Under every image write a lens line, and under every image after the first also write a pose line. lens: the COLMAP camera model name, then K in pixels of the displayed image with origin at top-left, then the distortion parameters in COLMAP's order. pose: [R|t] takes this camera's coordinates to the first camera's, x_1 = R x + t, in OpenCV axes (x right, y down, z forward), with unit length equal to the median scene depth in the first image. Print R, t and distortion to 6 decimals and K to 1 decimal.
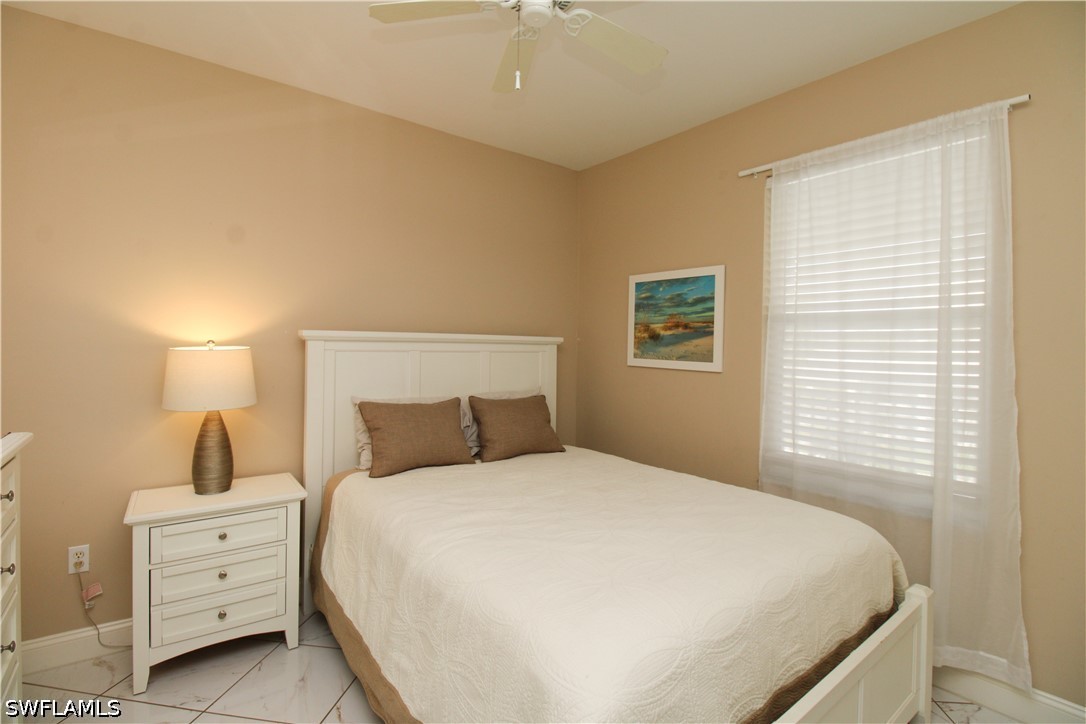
lens RADIAL K [[495.5, 0, 537.5], [0, 495.5, 344.4], [0, 0, 1]] dist [0.016897, -0.013513]
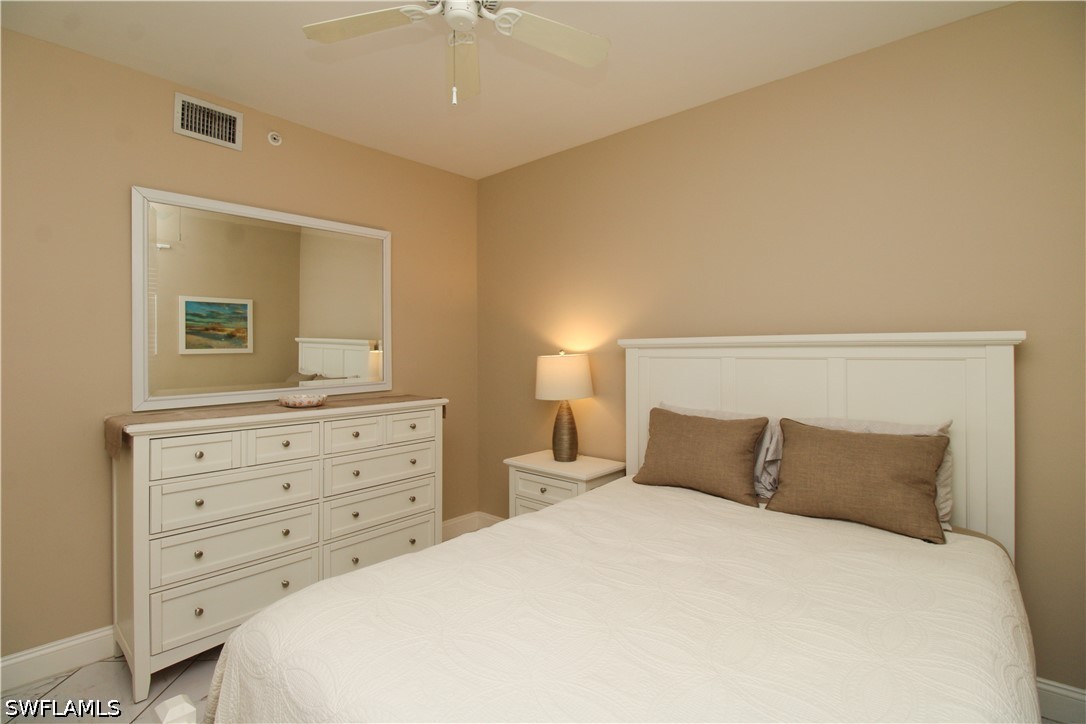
lens RADIAL K [[501.2, 0, 545.5], [0, 501.2, 344.2], [0, 0, 1]] dist [-0.001048, -0.012977]
pose [[0.186962, -0.037133, -0.981665, 0.640428], [0.003599, 0.999305, -0.037115, 0.024256], [0.982361, 0.003406, 0.186966, 0.610276]]
